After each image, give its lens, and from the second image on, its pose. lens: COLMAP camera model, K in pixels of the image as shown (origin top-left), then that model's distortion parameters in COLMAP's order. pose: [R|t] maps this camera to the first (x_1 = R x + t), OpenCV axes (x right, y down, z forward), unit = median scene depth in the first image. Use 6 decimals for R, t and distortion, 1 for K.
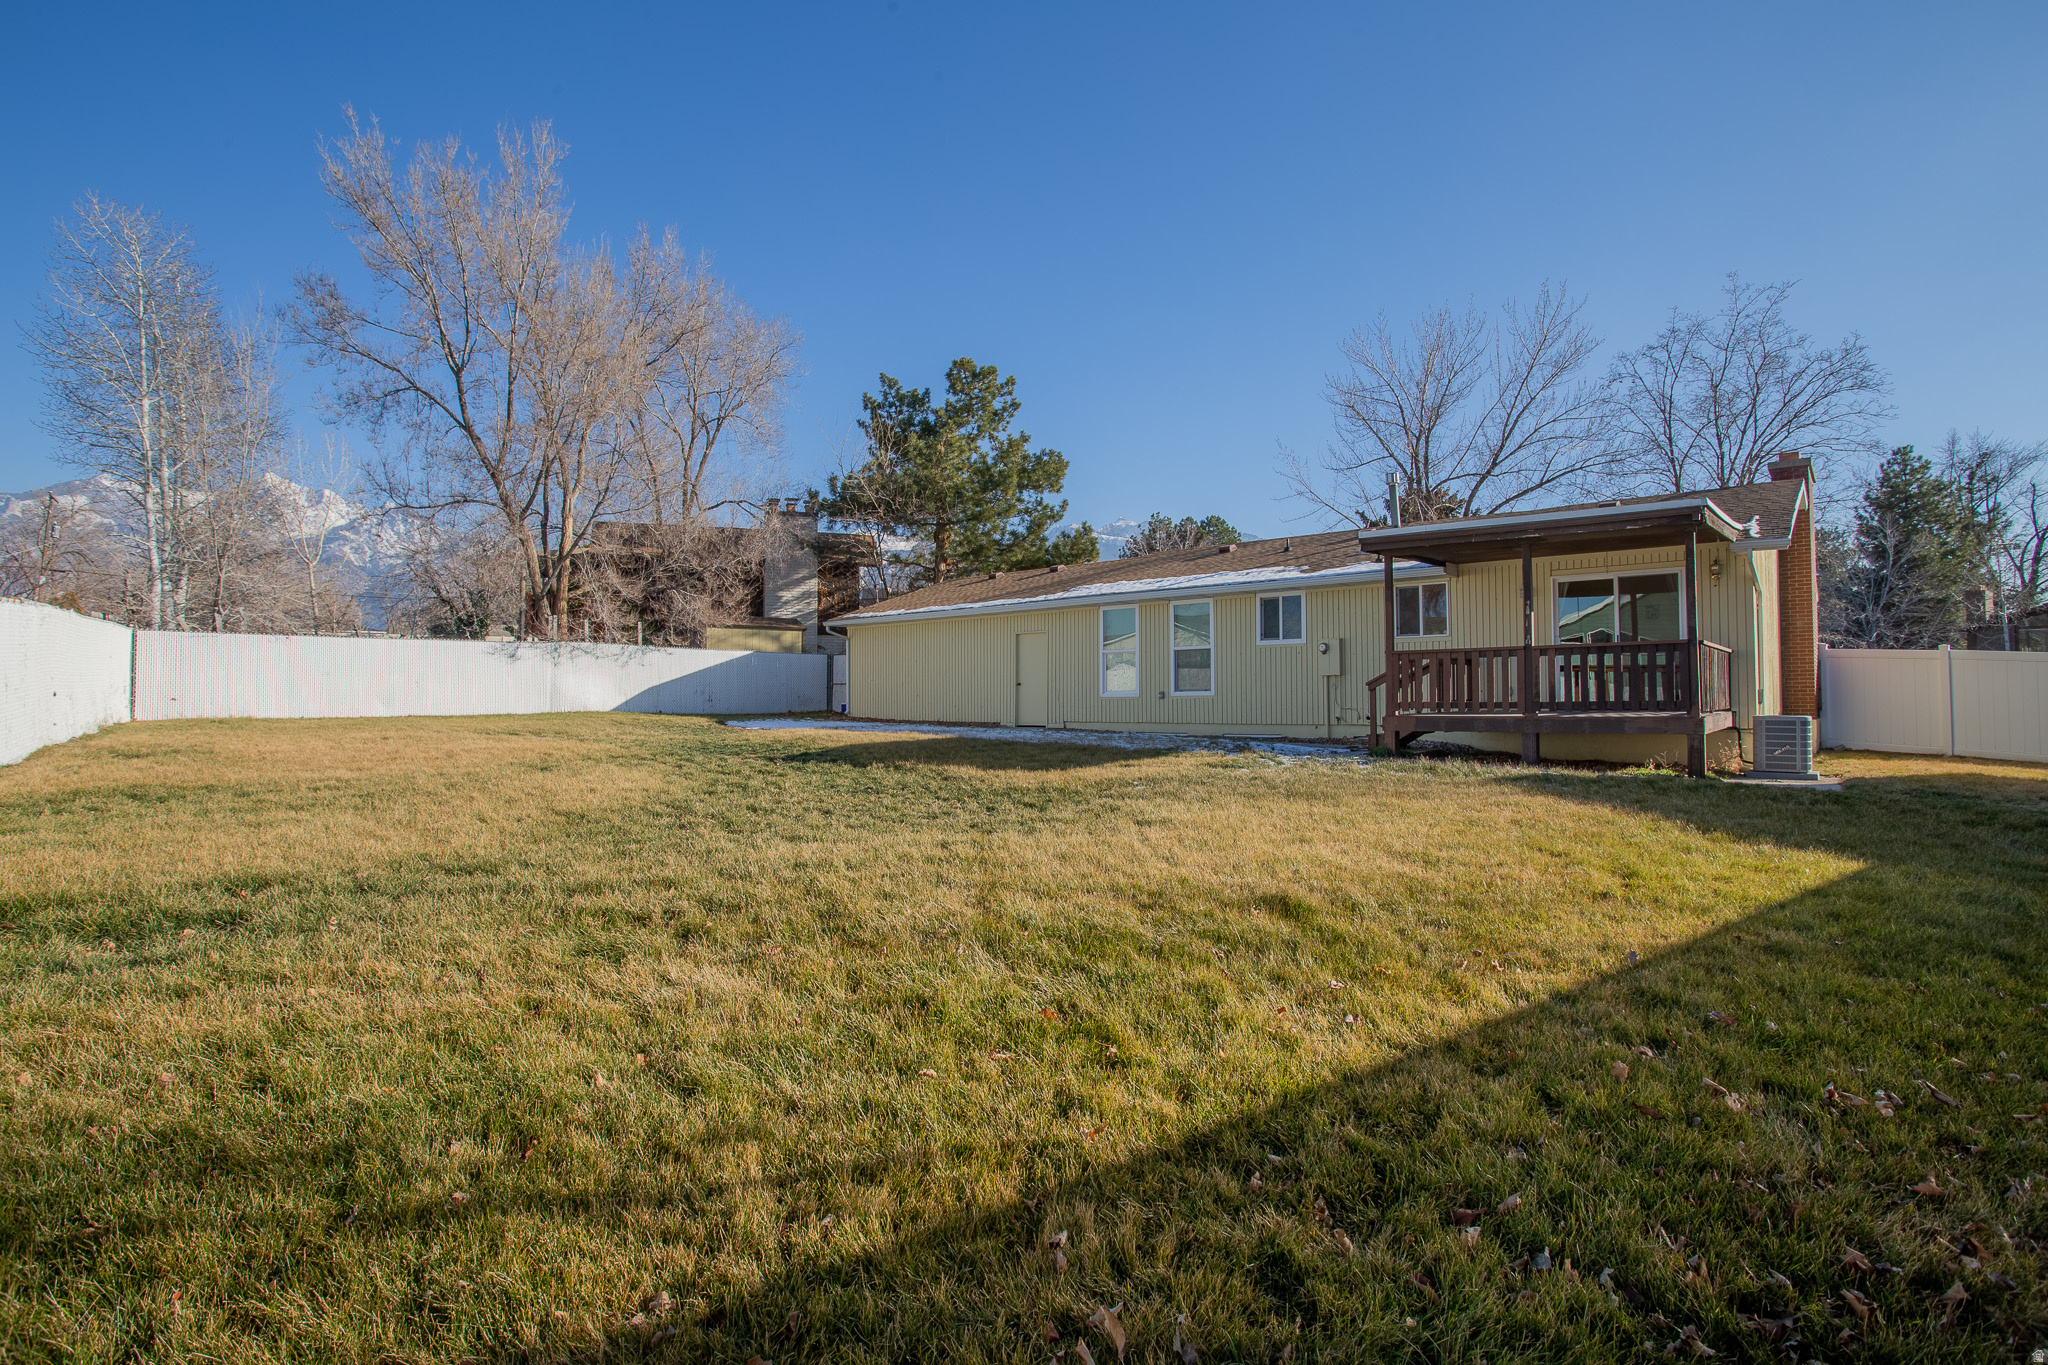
lens RADIAL K [[1002.0, 0, 1016.3], [0, 1002.0, 674.4], [0, 0, 1]] dist [-0.080820, 0.035989]
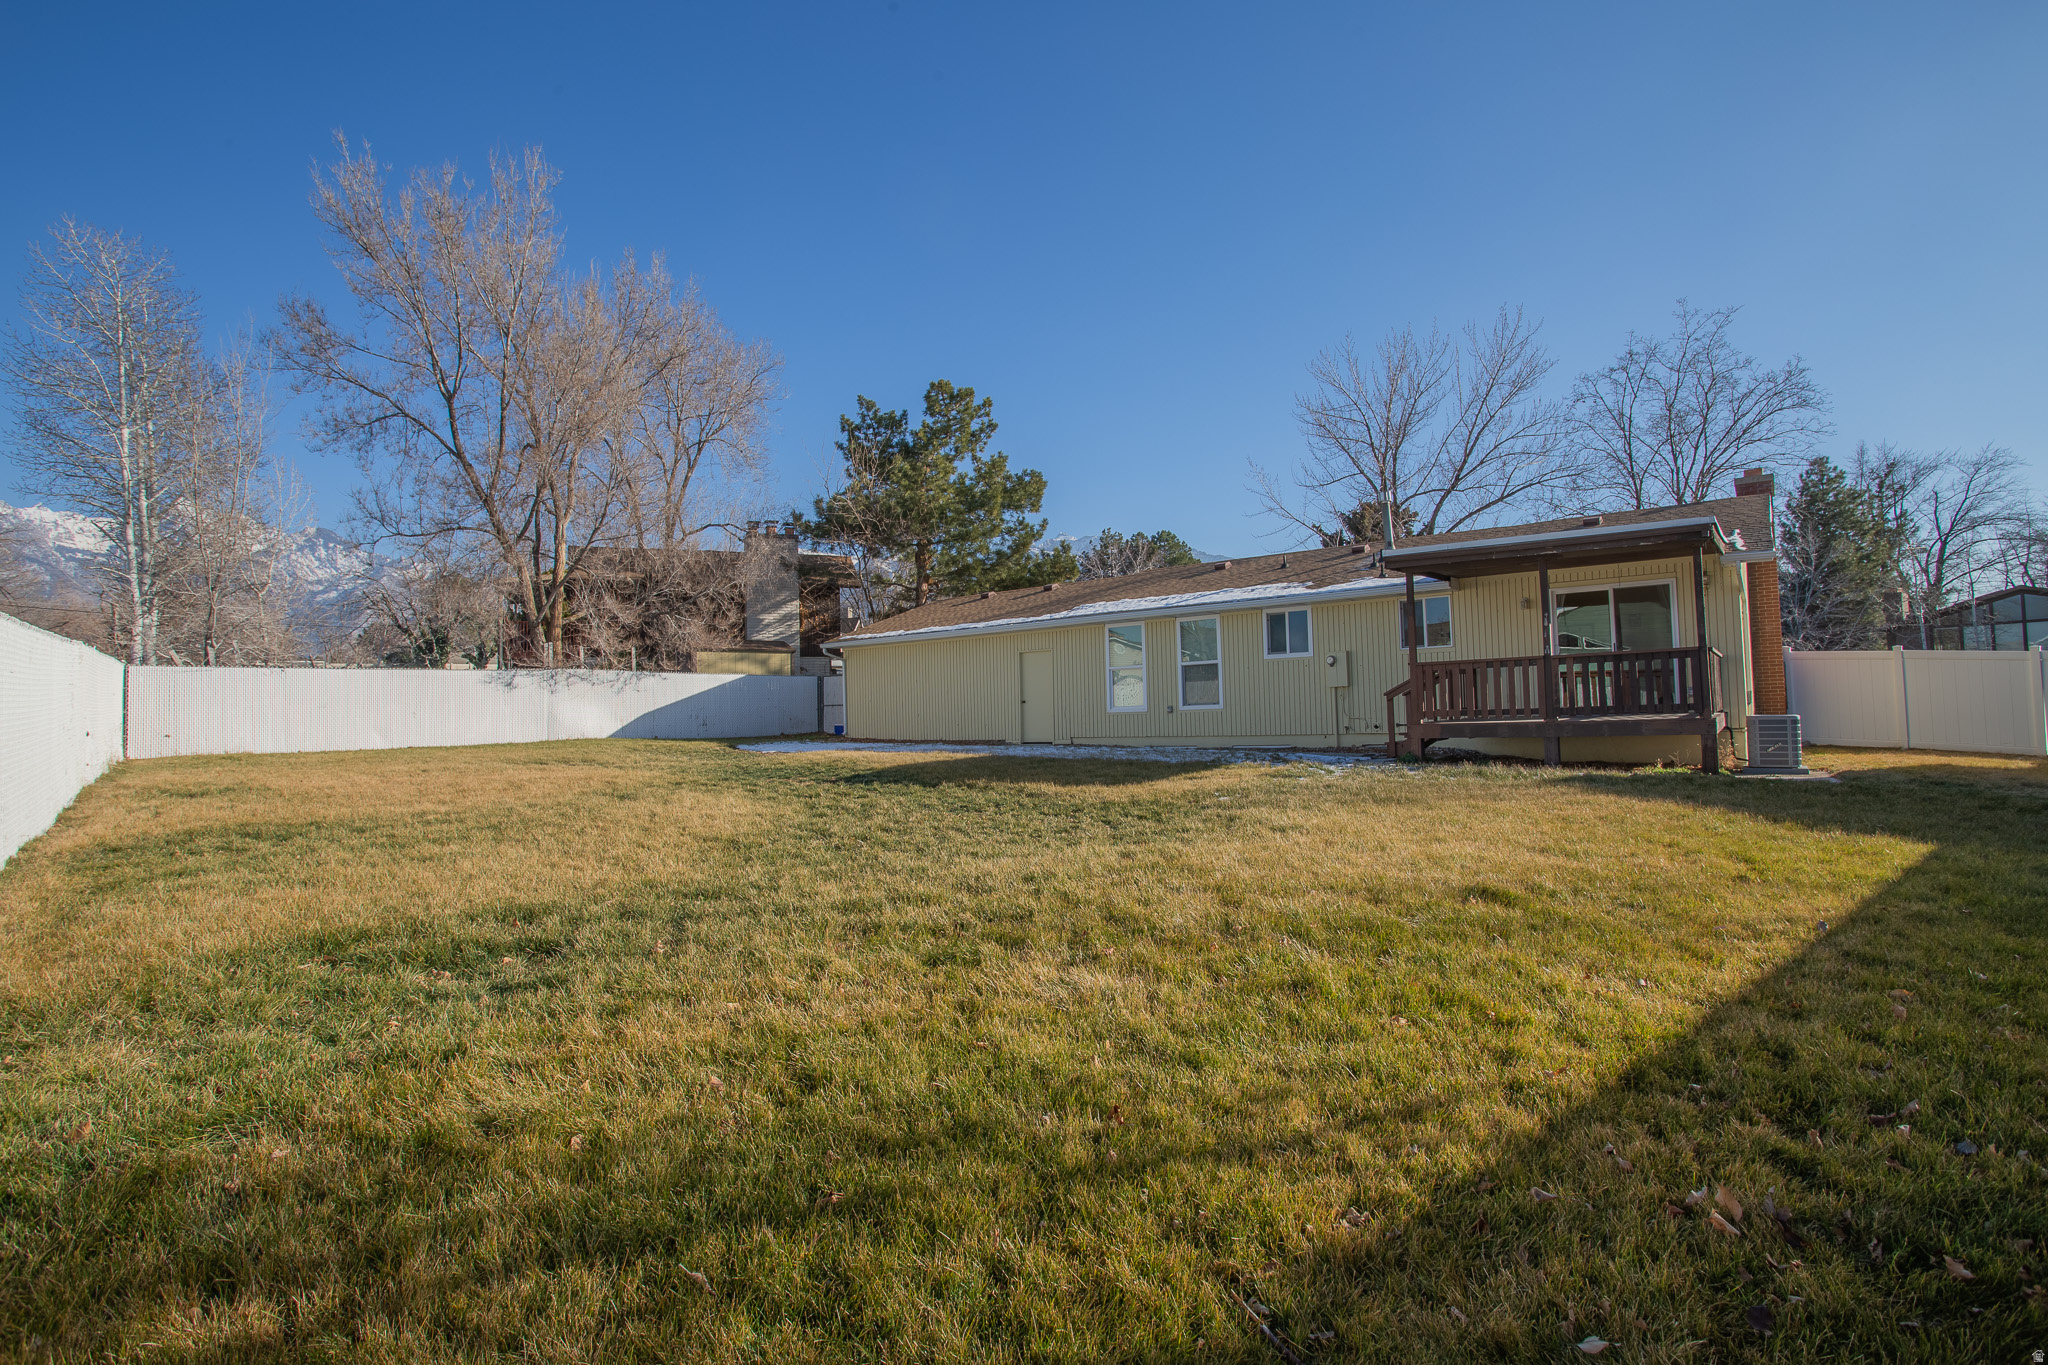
lens RADIAL K [[1002.0, 0, 1016.3], [0, 1002.0, 674.4], [0, 0, 1]] dist [-0.080820, 0.035989]
pose [[0.998168, -0.020522, 0.056924, -0.060870], [0.021435, 0.999650, -0.015485, -0.002295], [-0.056586, 0.016677, 0.998258, -0.016101]]
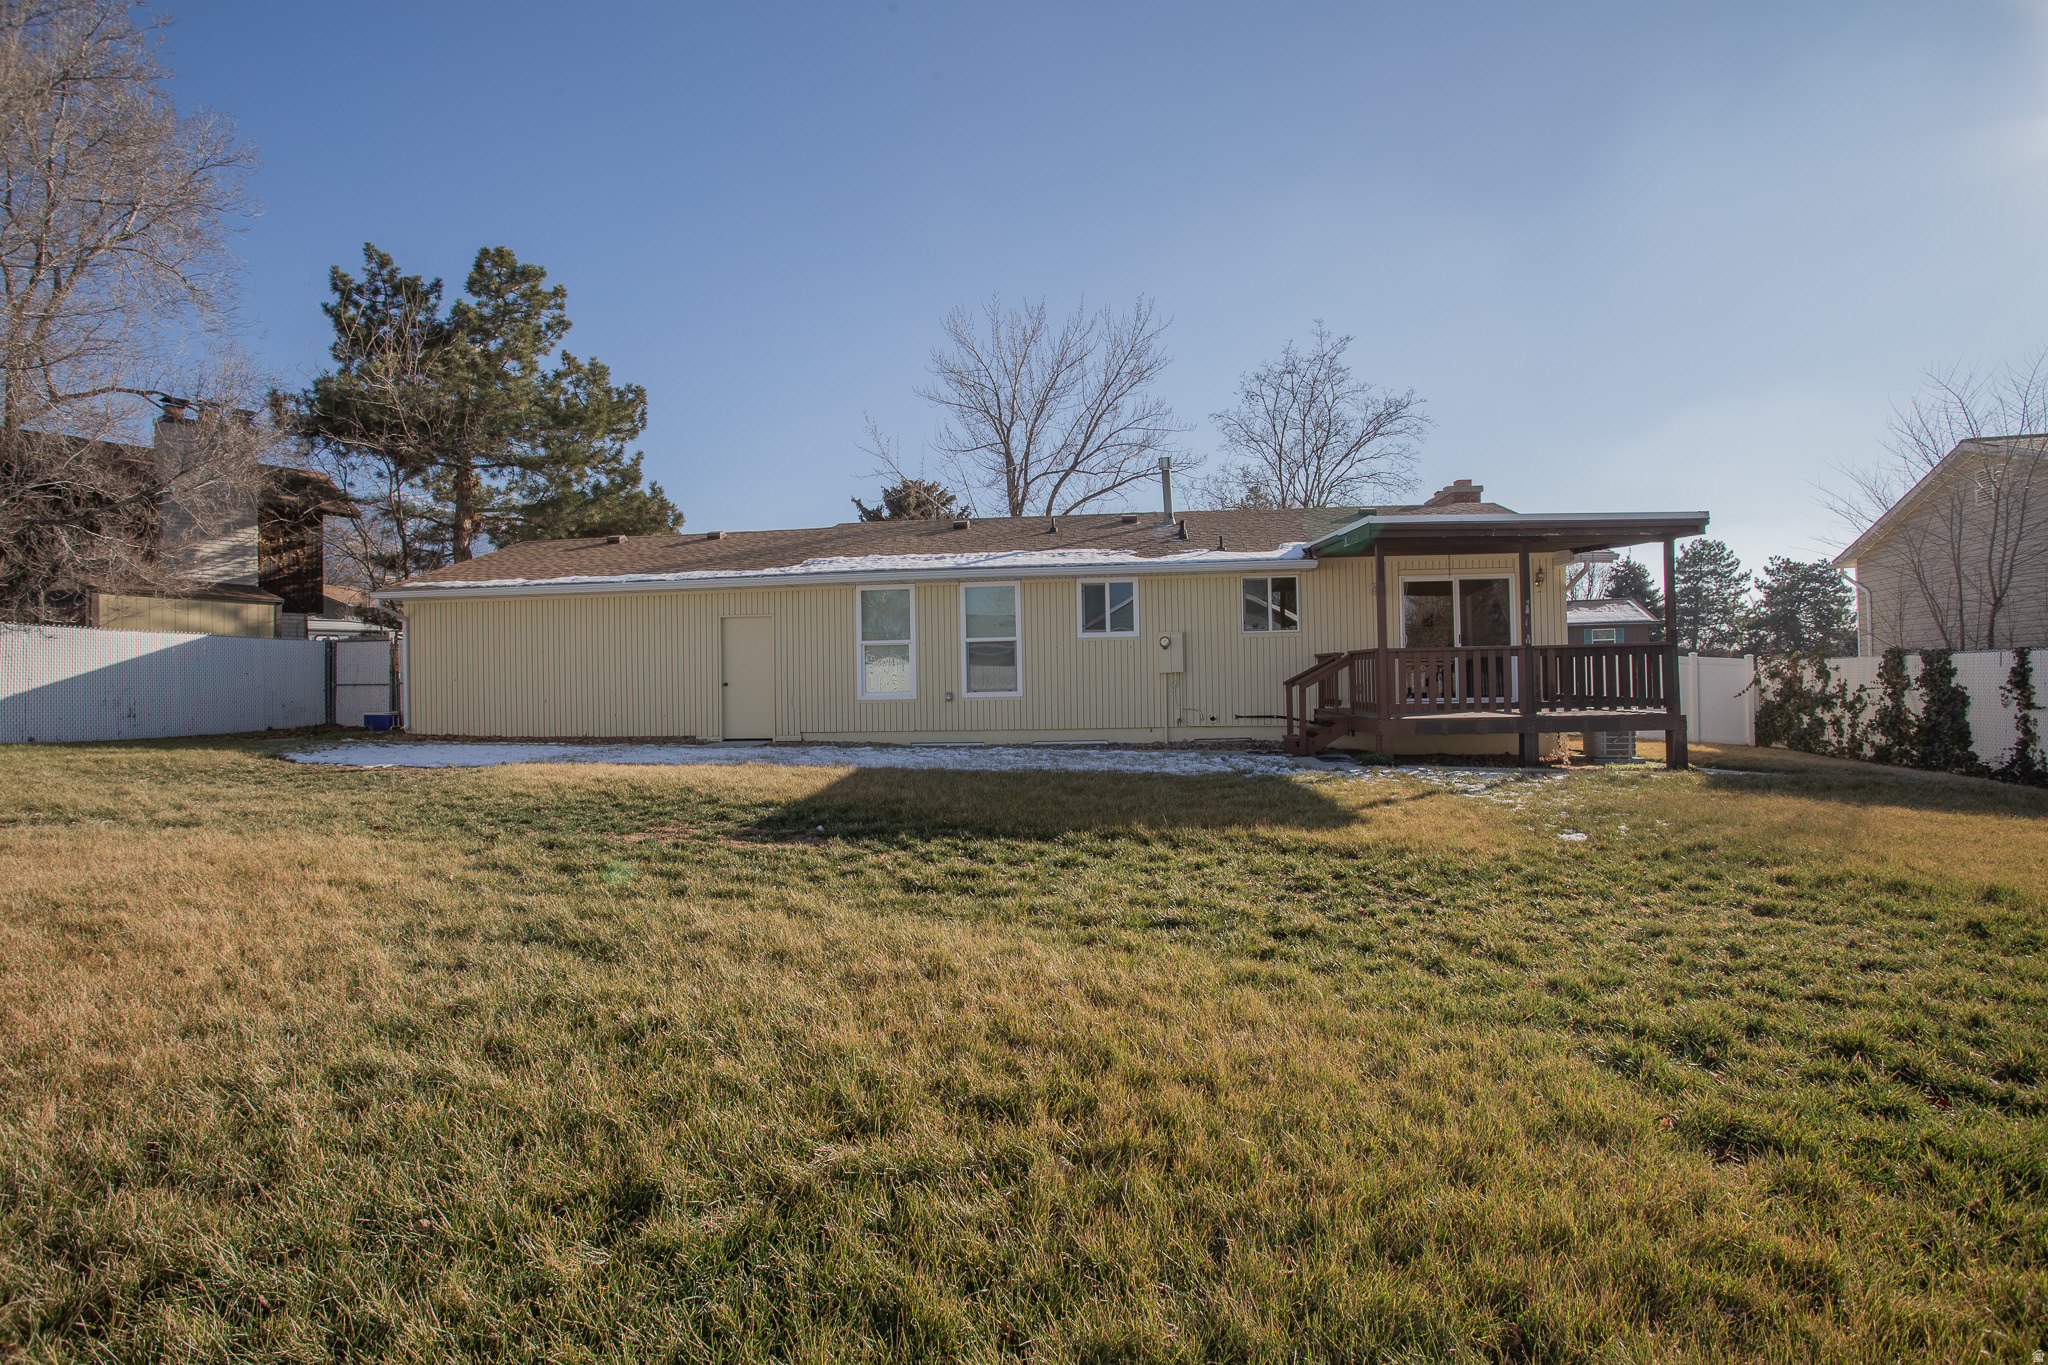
lens RADIAL K [[1002.0, 0, 1016.3], [0, 1002.0, 674.4], [0, 0, 1]] dist [-0.080820, 0.035989]
pose [[0.811661, -0.005823, 0.584100, -0.250524], [-0.000032, 0.999950, 0.010013, -0.005107], [-0.584129, -0.008146, 0.811620, 0.261690]]
